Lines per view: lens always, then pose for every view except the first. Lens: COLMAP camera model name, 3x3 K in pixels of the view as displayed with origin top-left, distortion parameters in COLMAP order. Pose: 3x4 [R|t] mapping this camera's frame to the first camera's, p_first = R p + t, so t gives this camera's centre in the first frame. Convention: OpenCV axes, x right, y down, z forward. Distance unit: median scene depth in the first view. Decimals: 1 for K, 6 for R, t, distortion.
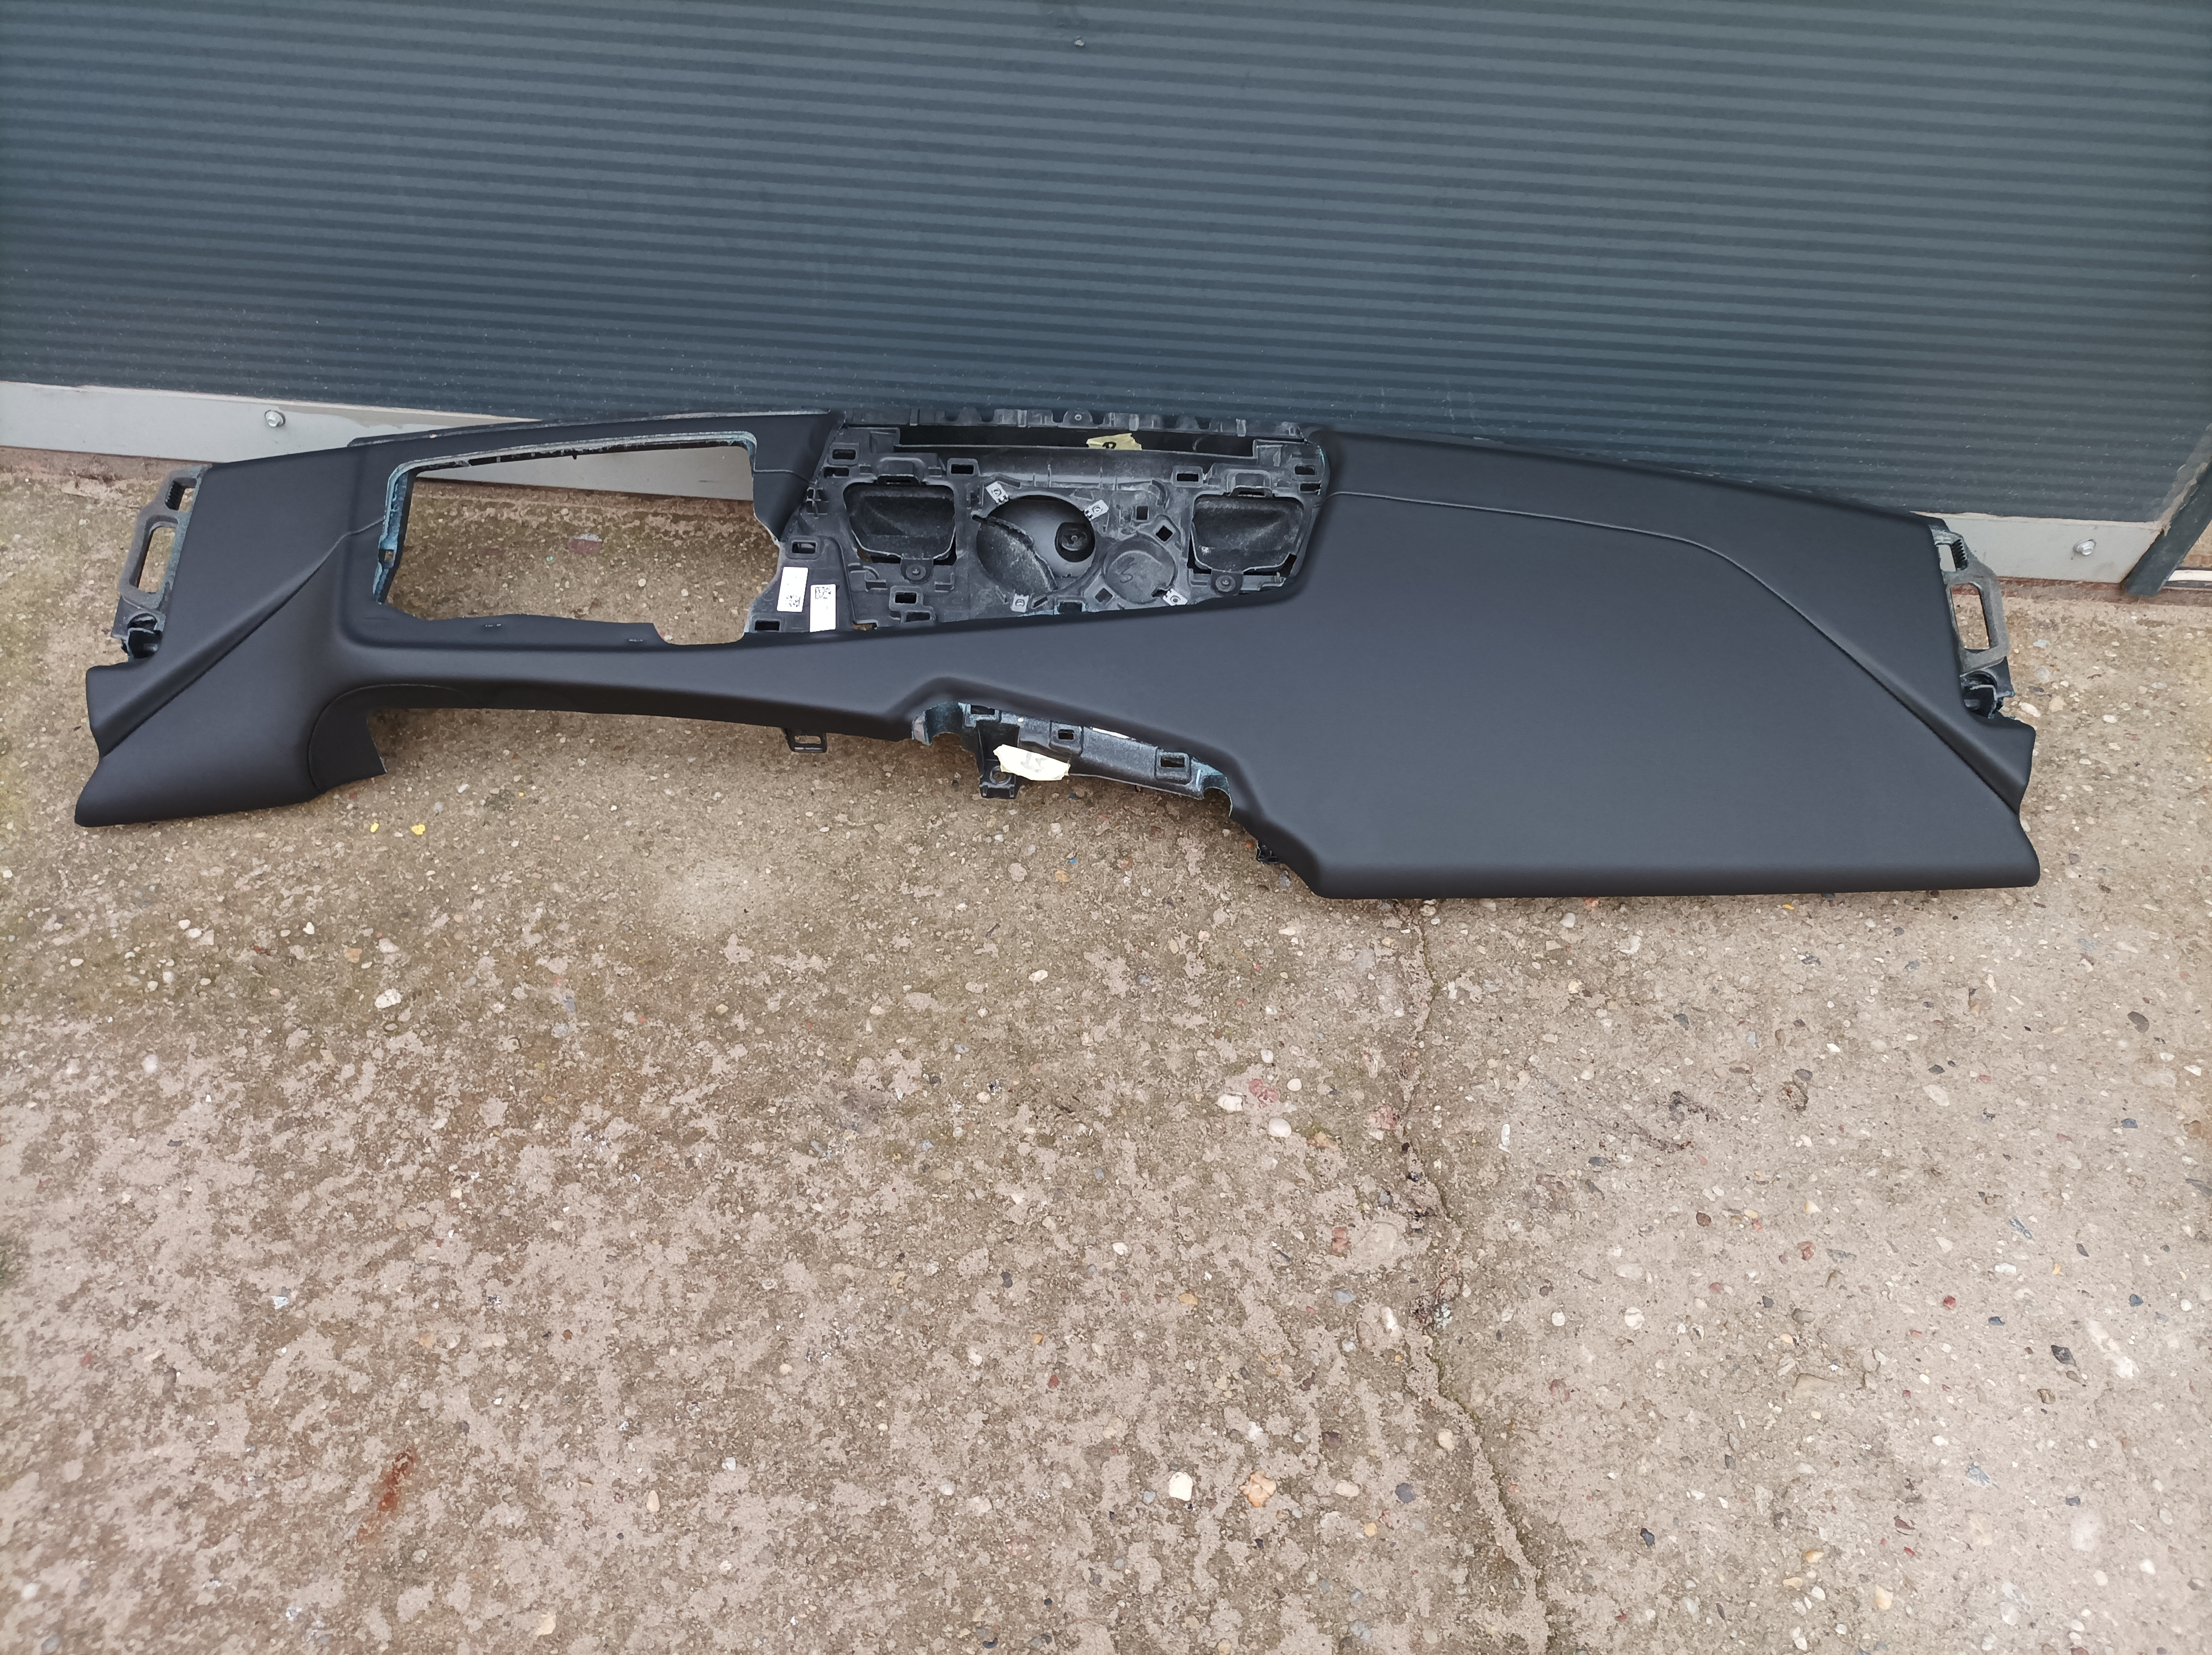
lens RADIAL K [[1657.5, 0, 1100.6], [0, 1657.5, 848.1], [0, 0, 1]] dist [0.021368, -0.011692]
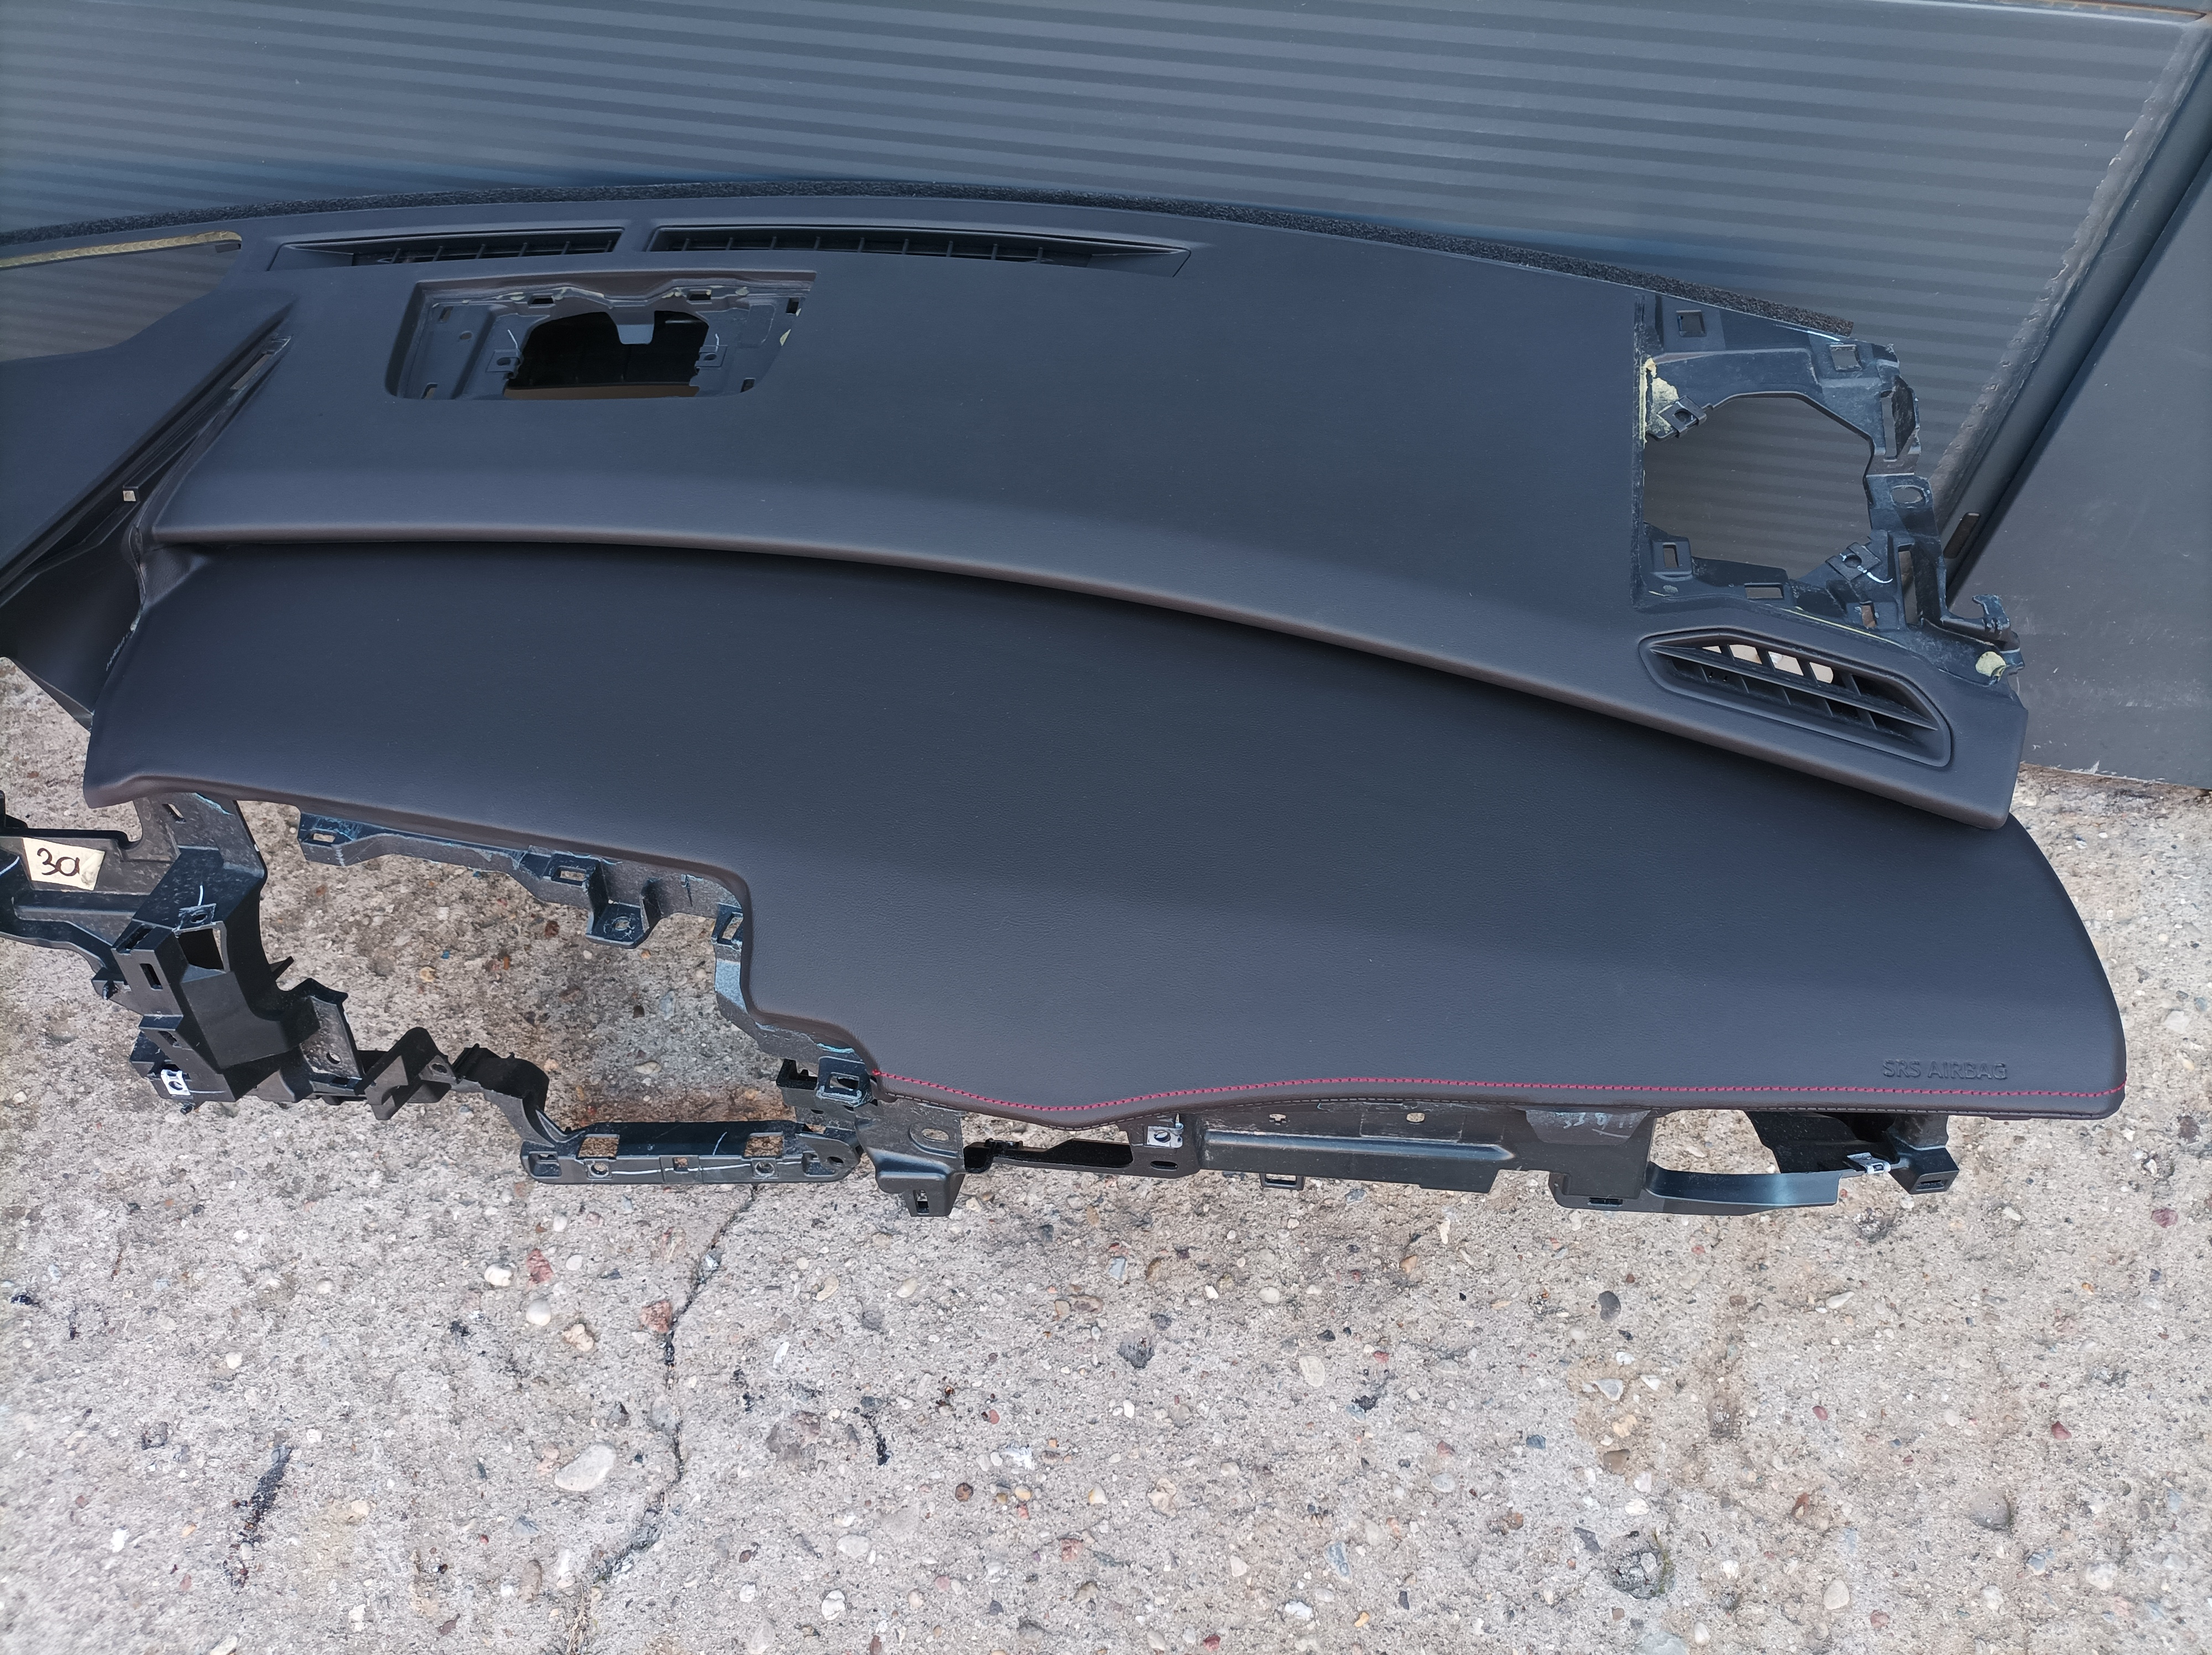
lens RADIAL K [[1657.5, 0, 1099.0], [0, 1657.5, 843.5], [0, 0, 1]] dist [0.021368, -0.011692]
pose [[0.981166, 0.097758, -0.166602, 0.519159], [-0.073171, 0.986304, 0.147817, -0.231525], [0.178770, -0.132842, 0.974882, 0.207669]]
